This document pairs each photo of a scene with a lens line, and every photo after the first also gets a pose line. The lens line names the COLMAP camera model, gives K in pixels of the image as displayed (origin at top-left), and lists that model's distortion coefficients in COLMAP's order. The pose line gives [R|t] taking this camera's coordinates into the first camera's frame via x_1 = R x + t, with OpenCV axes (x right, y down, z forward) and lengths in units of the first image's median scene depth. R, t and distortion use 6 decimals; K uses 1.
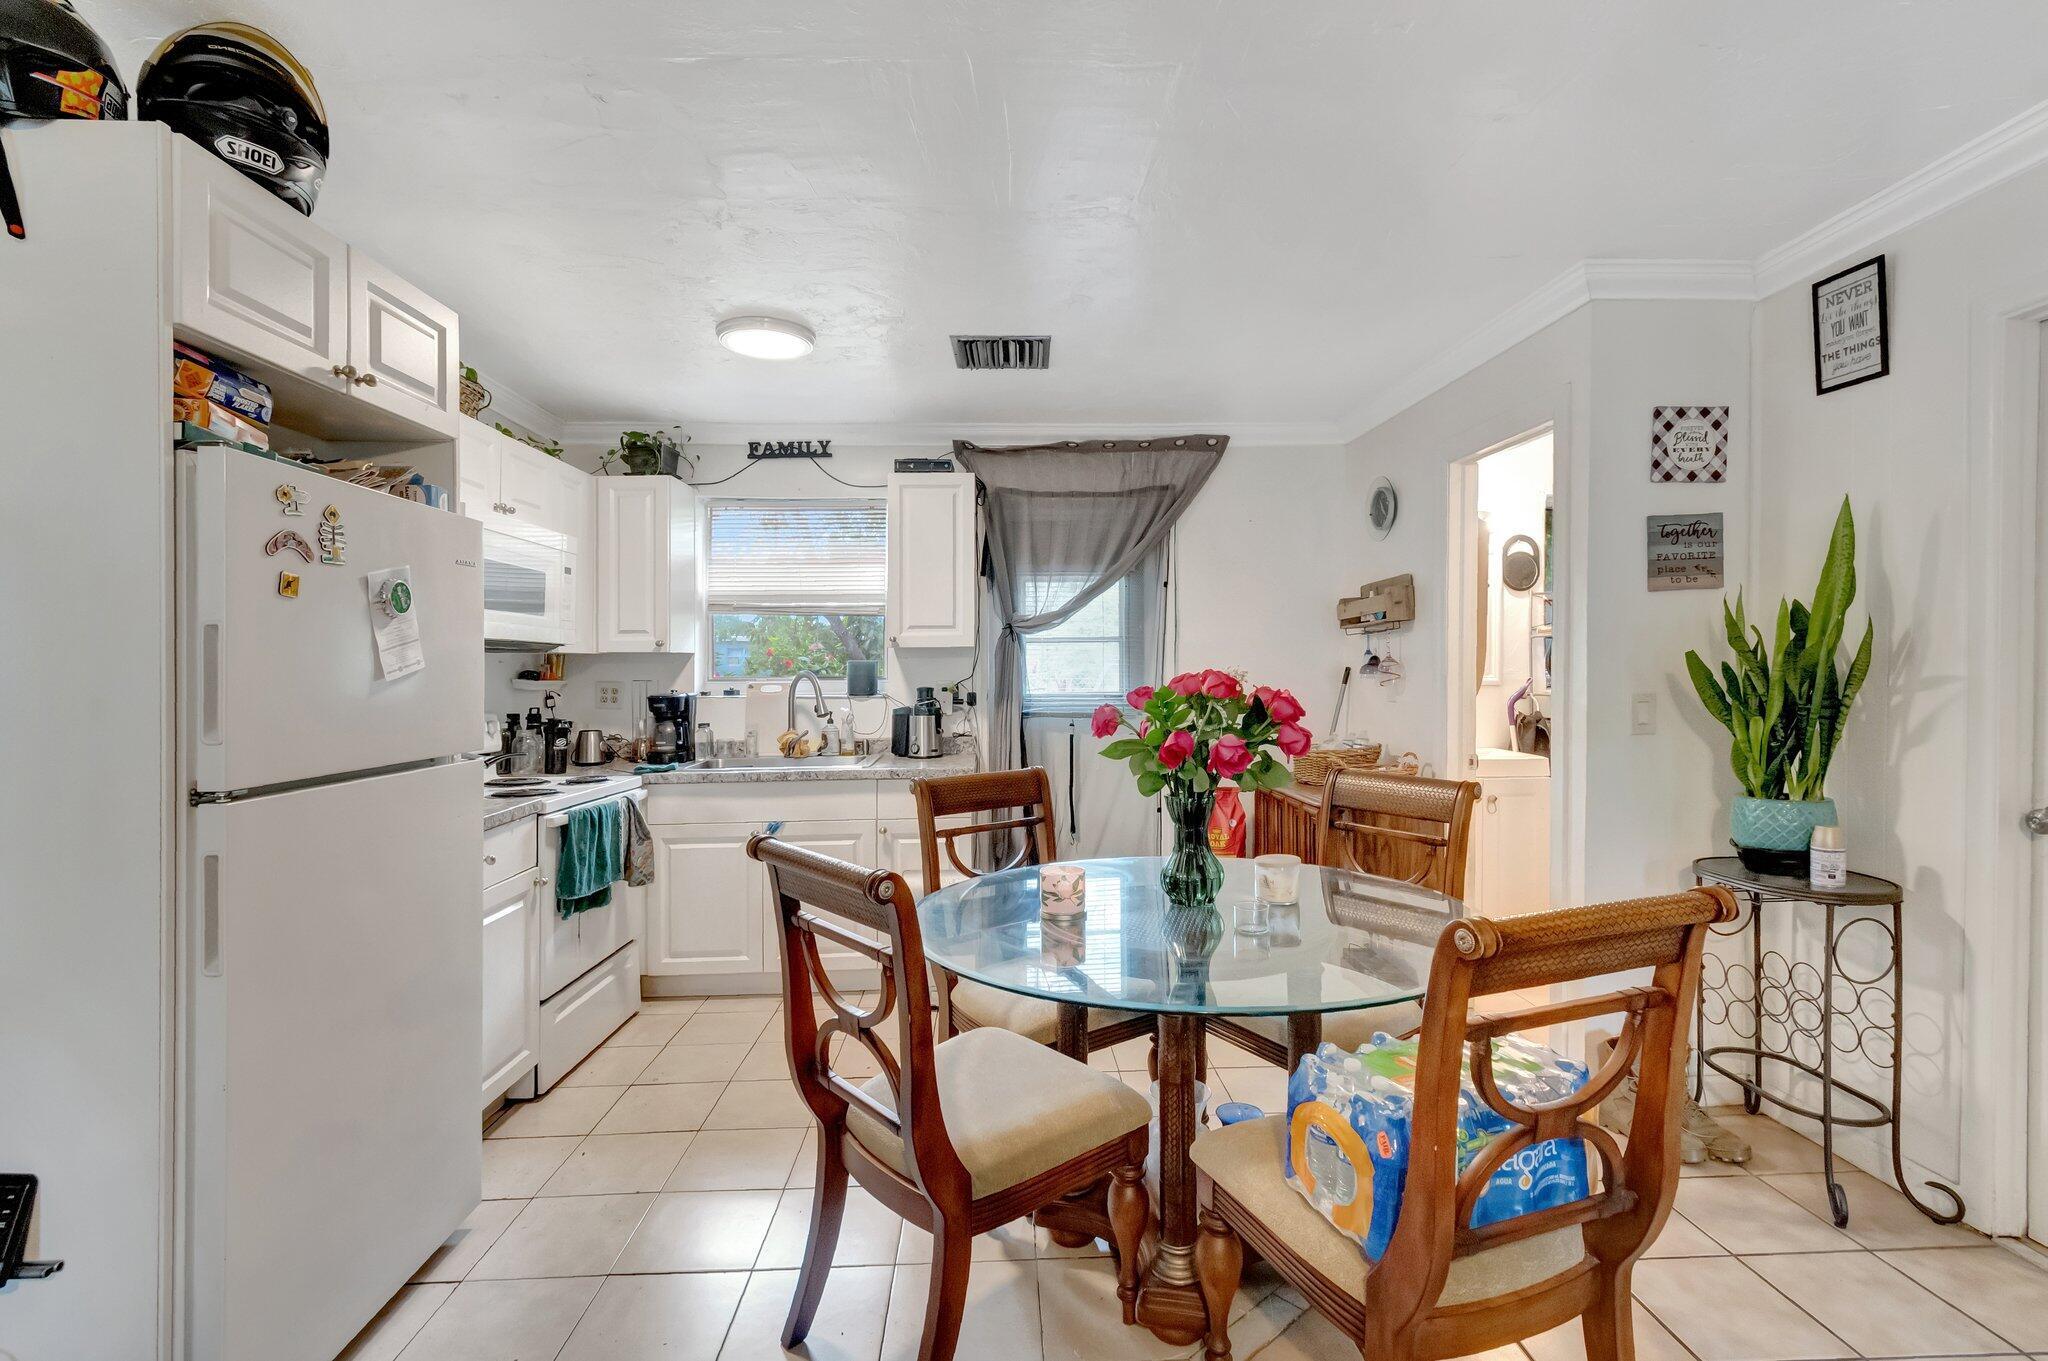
lens RADIAL K [[935.1, 0, 1020.7], [0, 935.1, 668.1], [0, 0, 1]] dist [-0.018475, 0.009500]
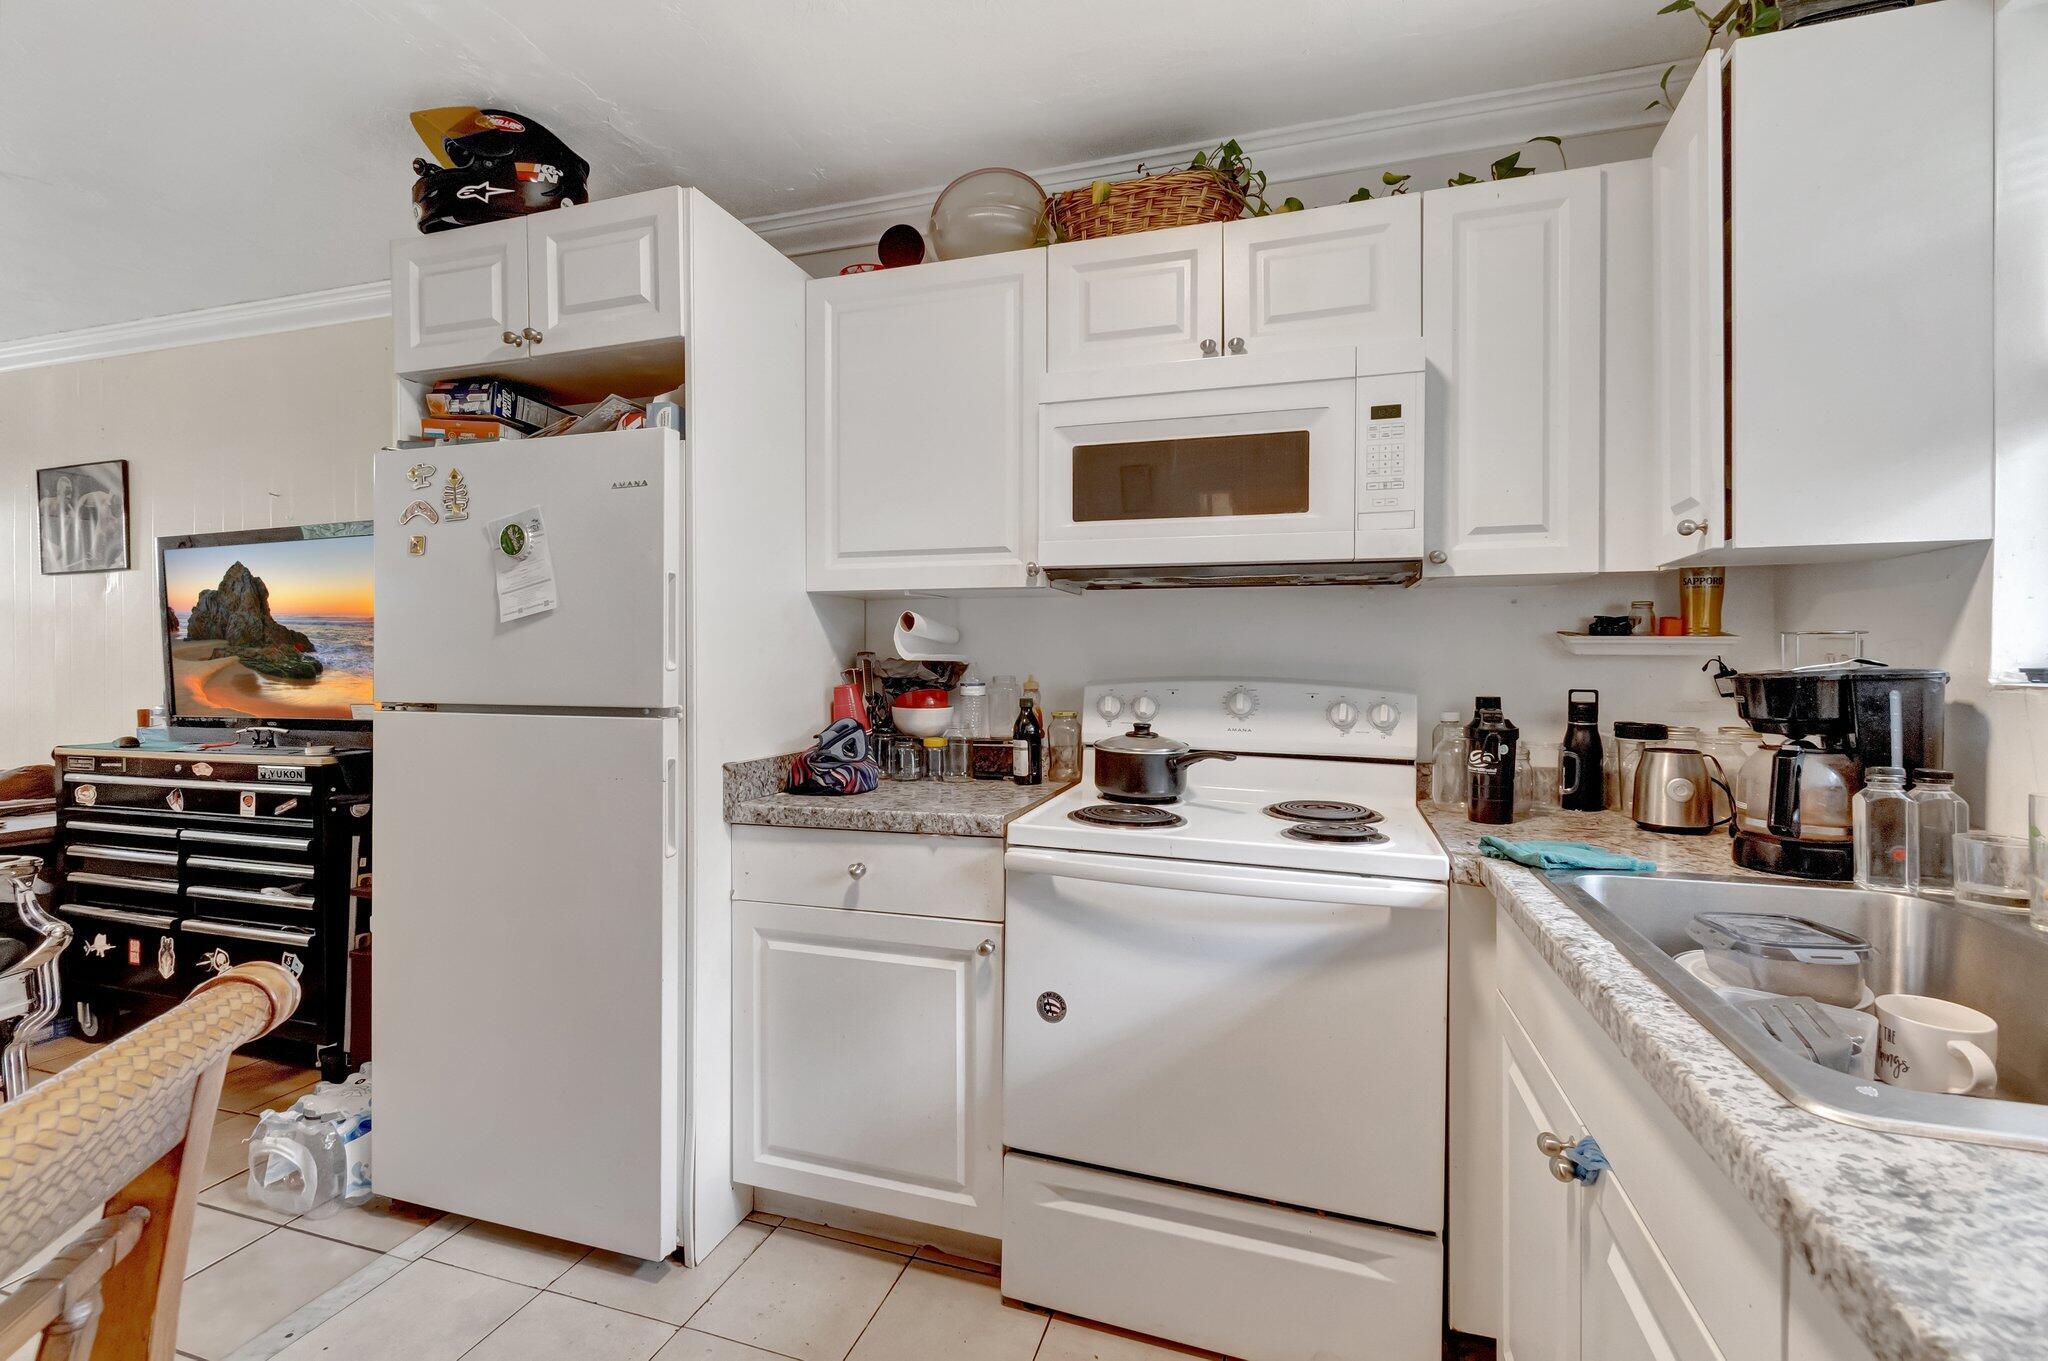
lens RADIAL K [[935.1, 0, 1020.7], [0, 935.1, 668.1], [0, 0, 1]] dist [-0.018475, 0.009500]
pose [[-0.338774, -0.000710, -0.940868, 0.091417], [-0.000855, 1.000000, -0.000447, 0.062168], [0.940867, 0.000653, -0.338774, 1.844678]]
